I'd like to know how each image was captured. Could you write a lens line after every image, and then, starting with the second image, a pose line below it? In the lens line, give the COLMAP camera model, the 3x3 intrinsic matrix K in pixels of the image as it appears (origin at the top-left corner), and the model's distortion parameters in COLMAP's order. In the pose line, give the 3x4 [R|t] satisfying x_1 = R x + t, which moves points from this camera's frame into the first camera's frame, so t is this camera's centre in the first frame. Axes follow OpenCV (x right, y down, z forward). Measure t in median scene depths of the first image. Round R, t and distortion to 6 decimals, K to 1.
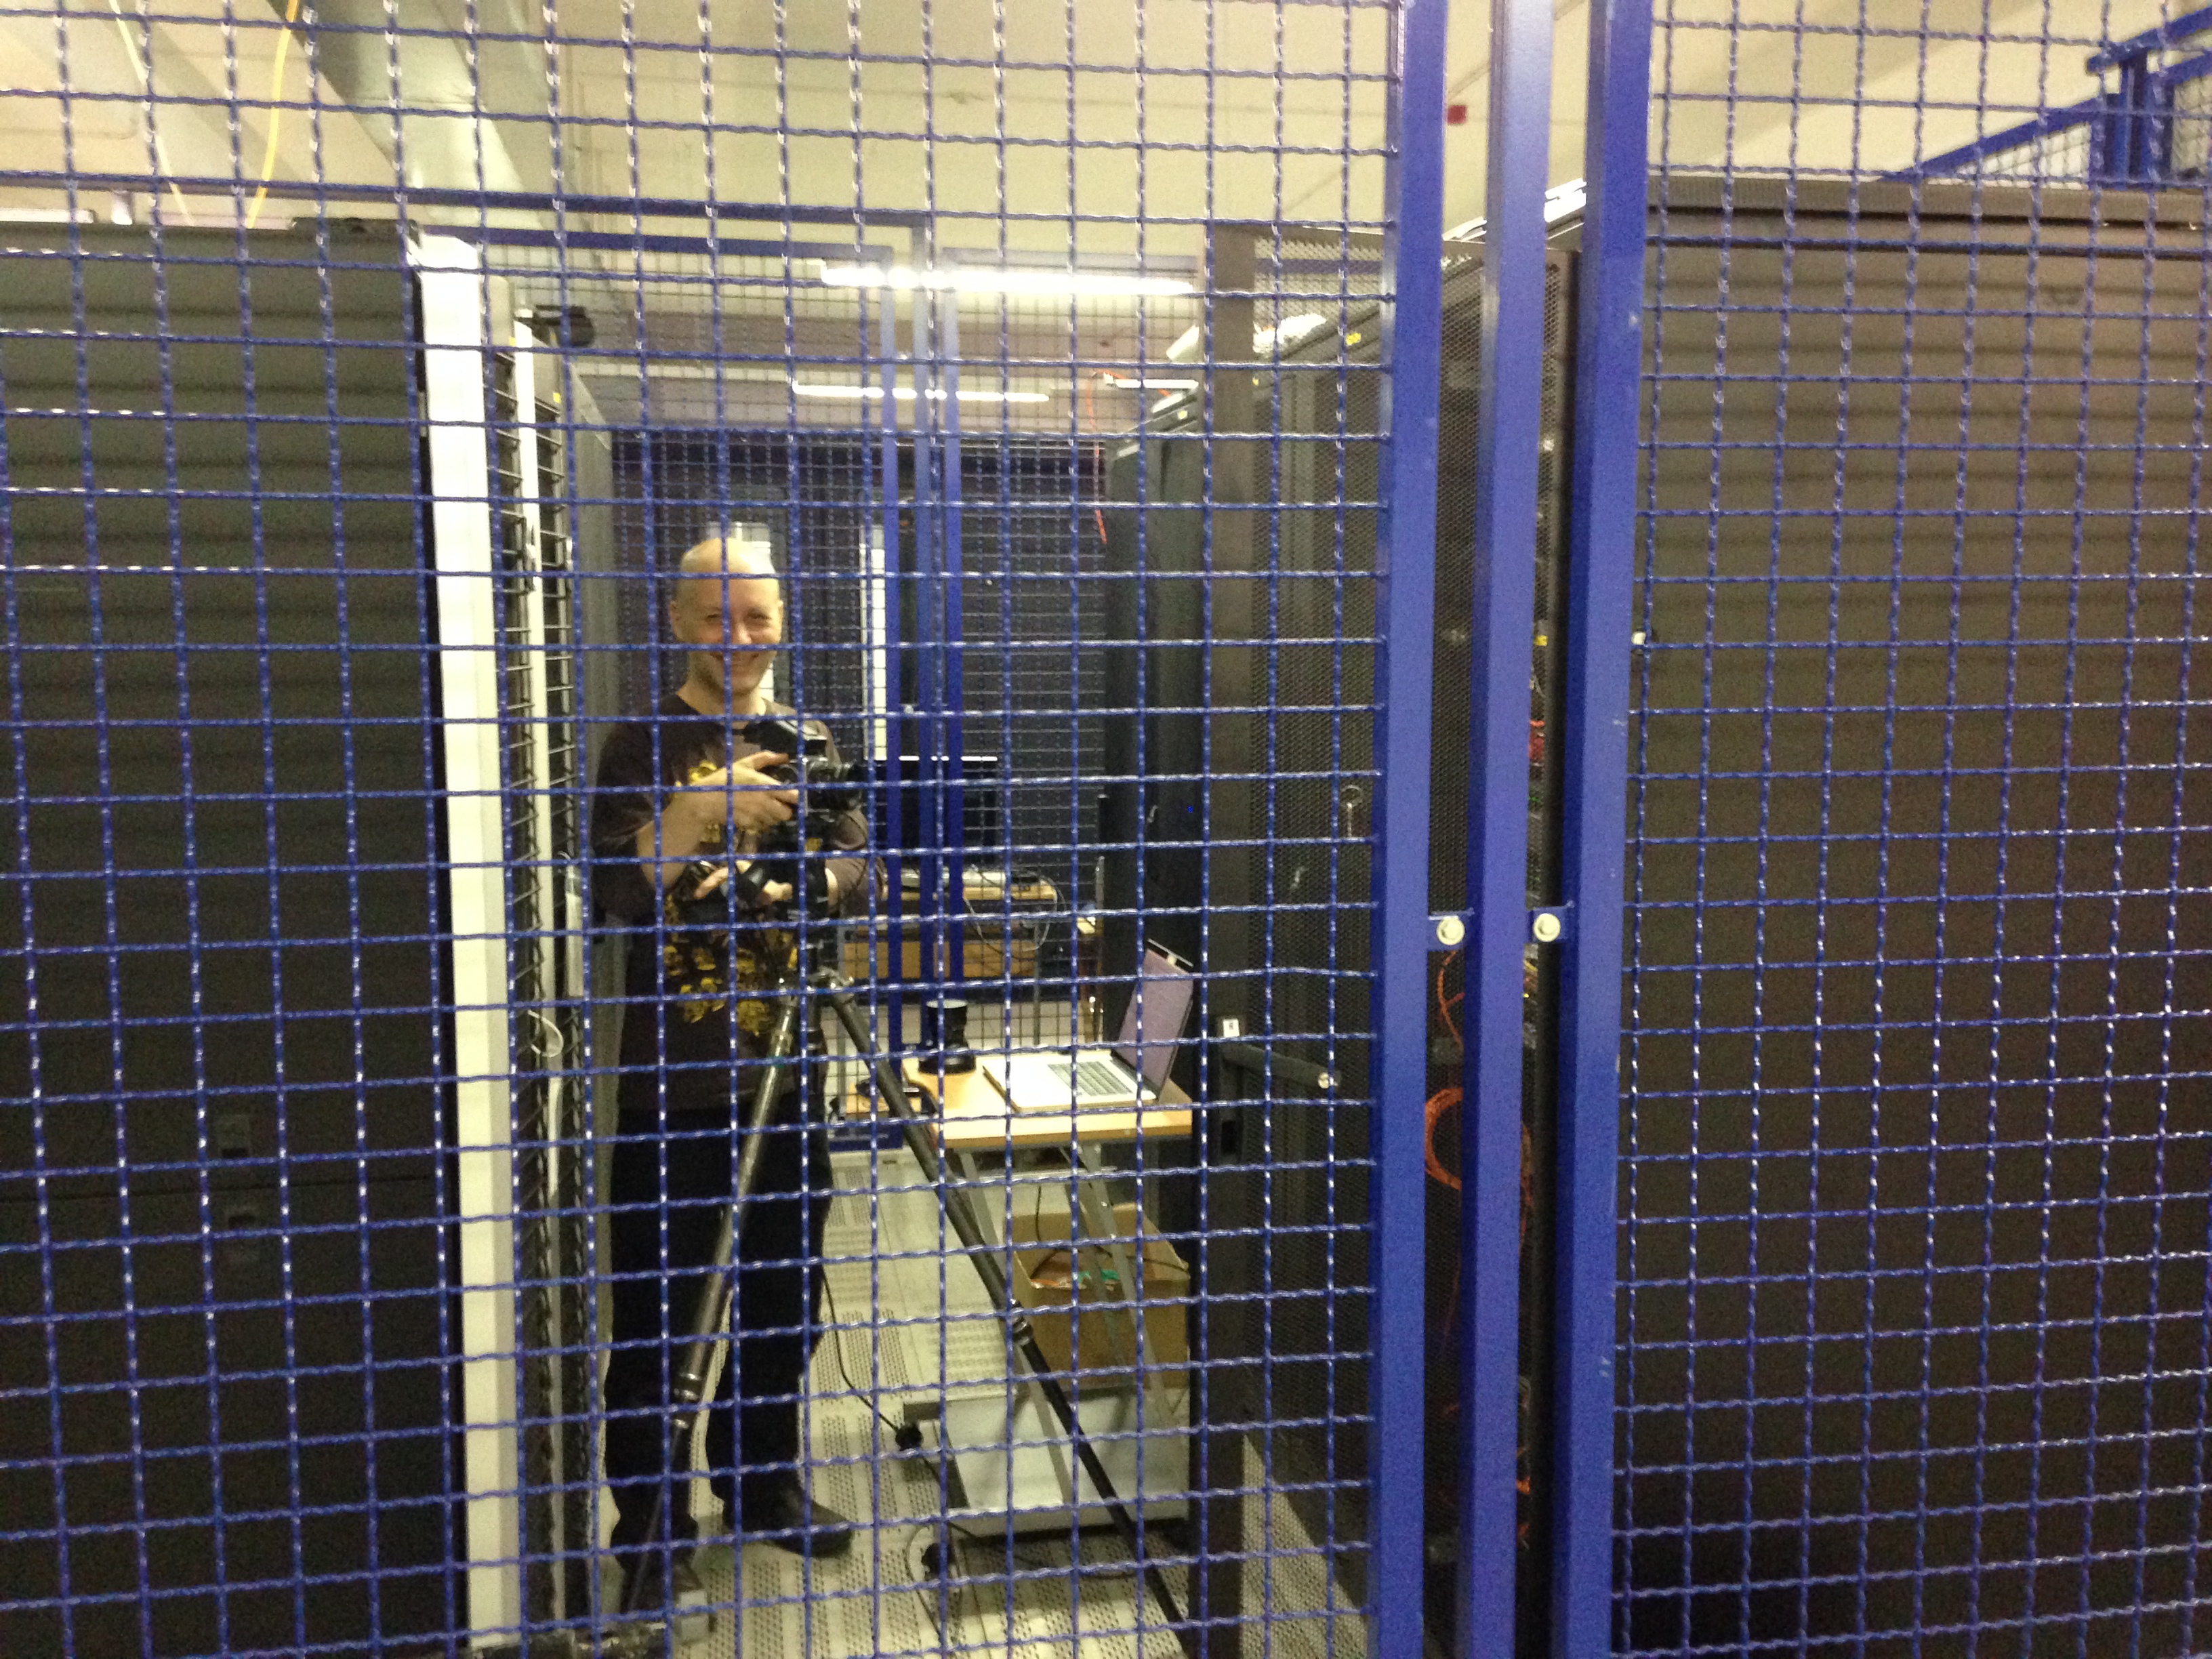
lens RADIAL K [[2070.6, 0, 1099.8], [0, 2070.6, 835.4], [0, 0, 1]] dist [0.005263, 0.000000]
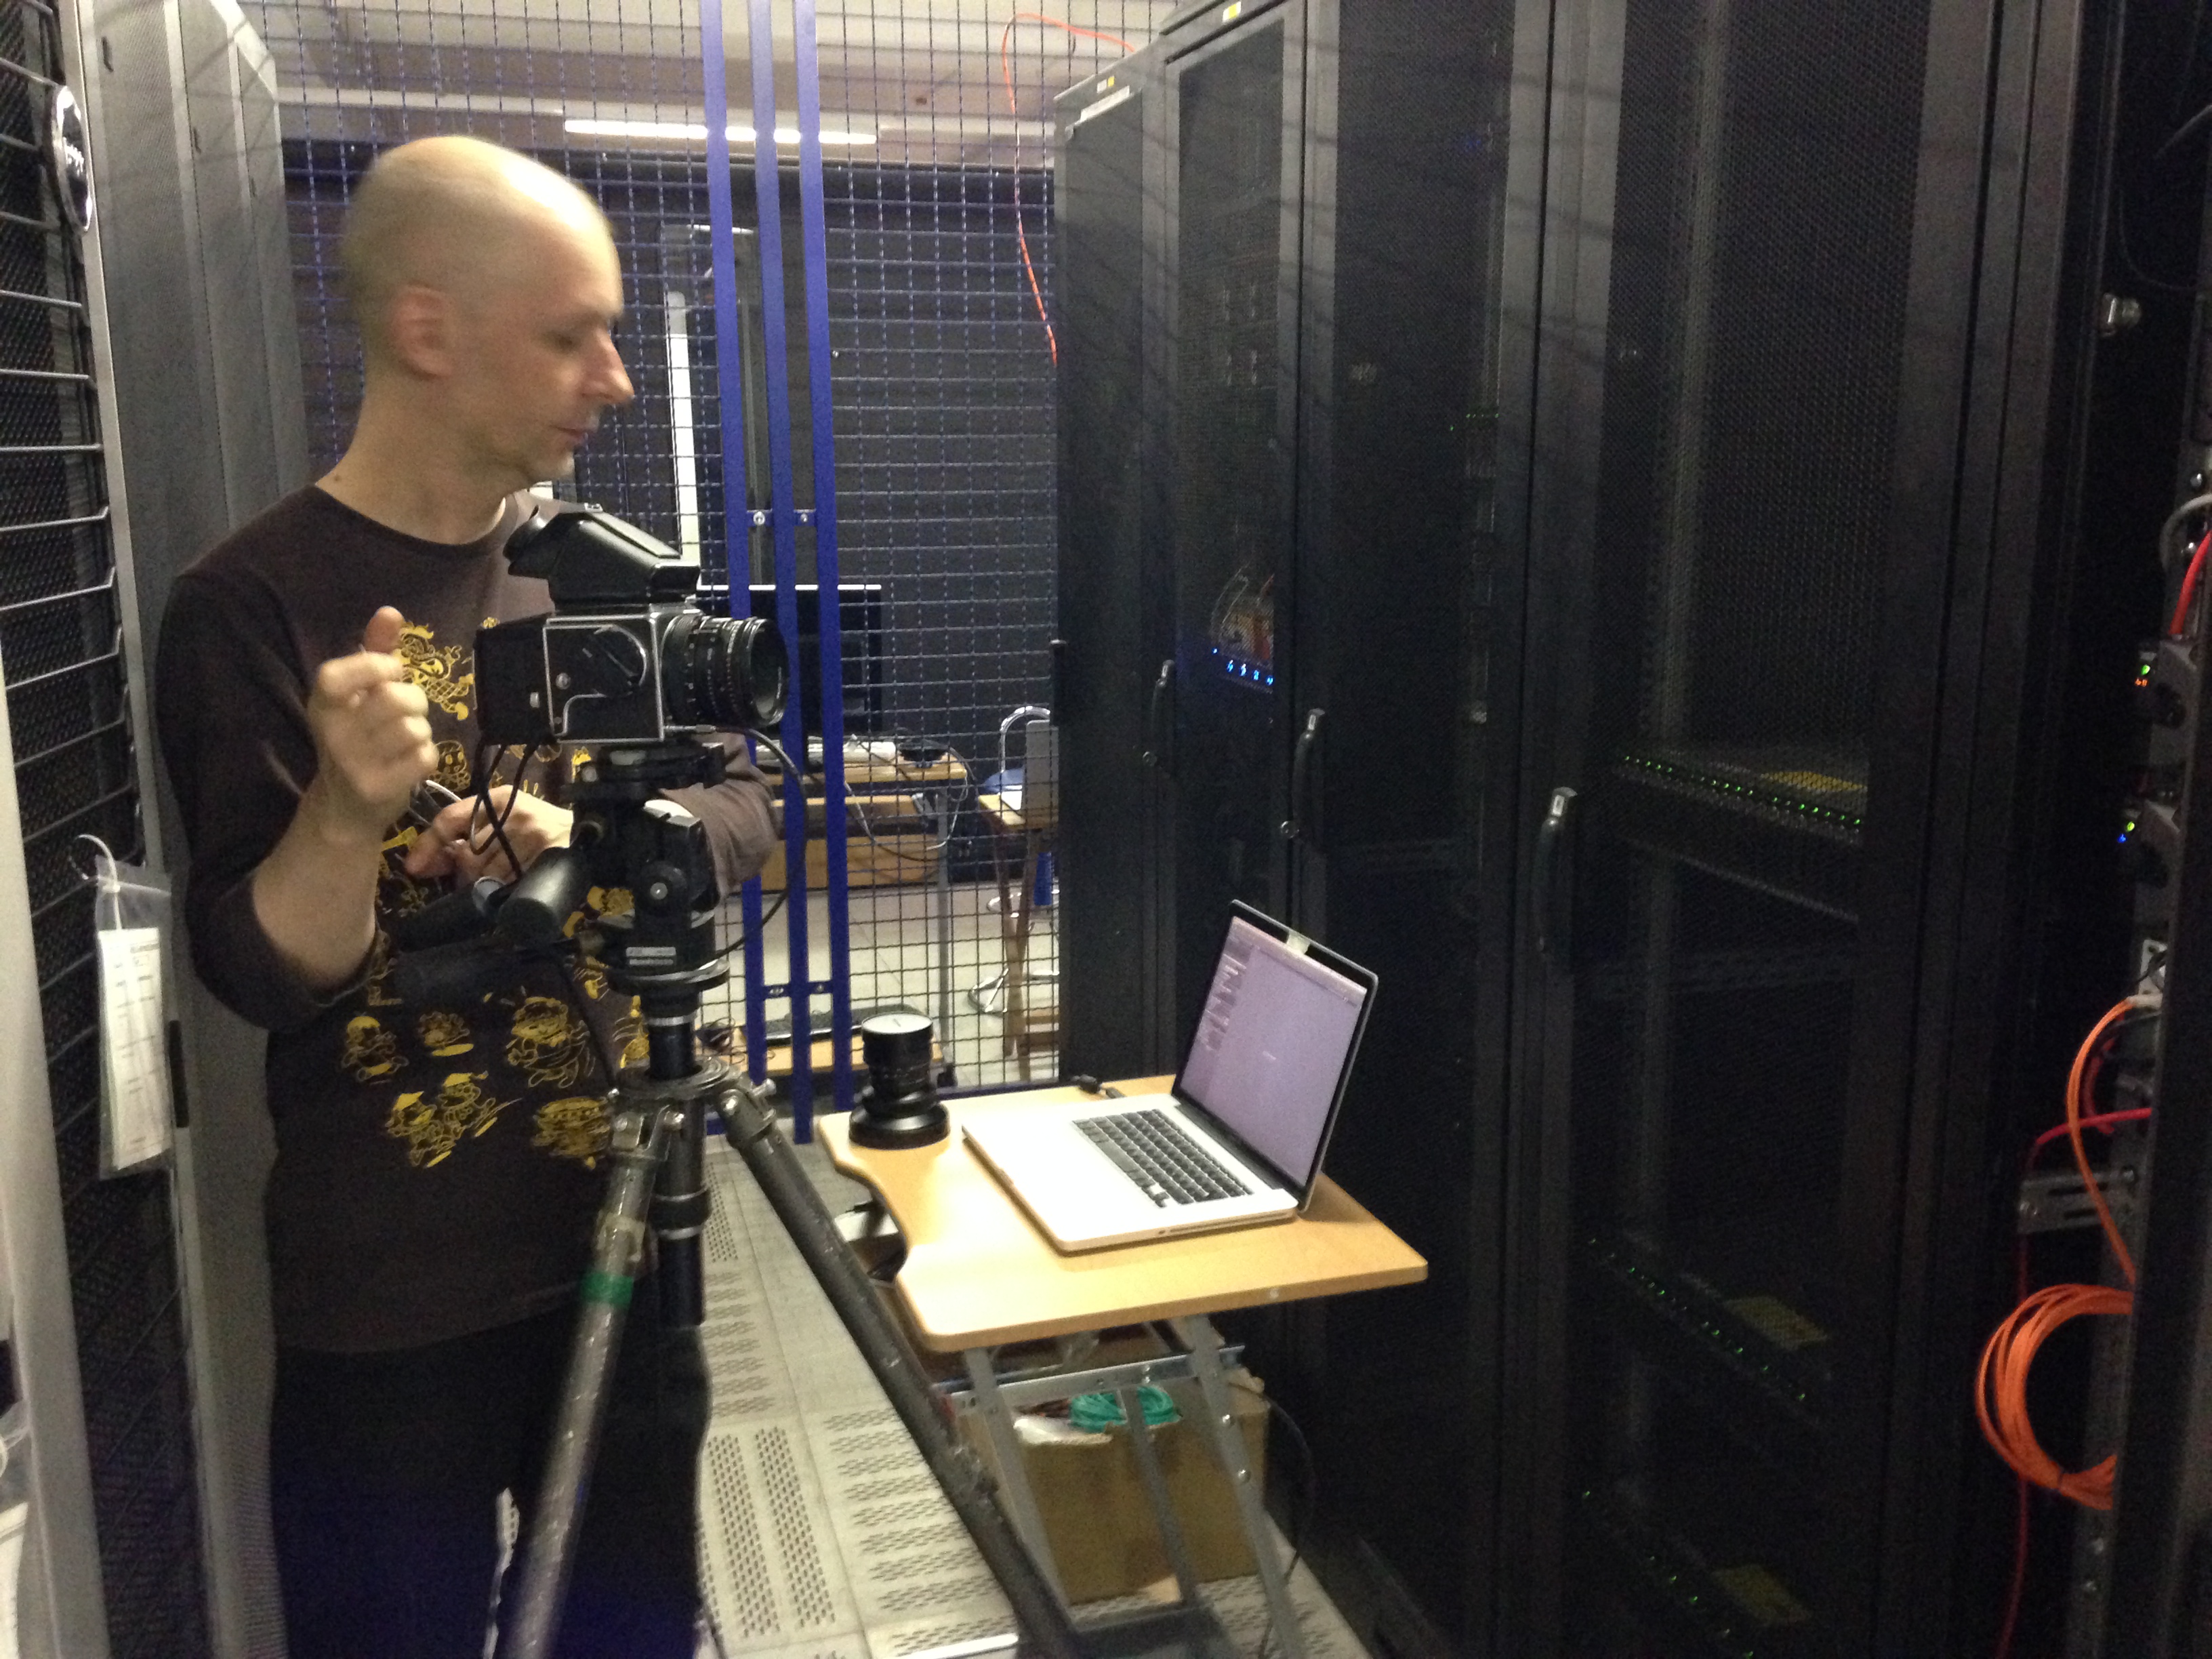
lens RADIAL K [[2070.6, 0, 1109.9], [0, 2070.6, 826.2], [0, 0, 1]] dist [0.005263, 0.000000]
pose [[0.995095, -0.020593, 0.096757, -0.070144], [0.012576, 0.996492, 0.082743, -0.020475], [-0.098121, -0.081120, 0.991863, 0.430581]]
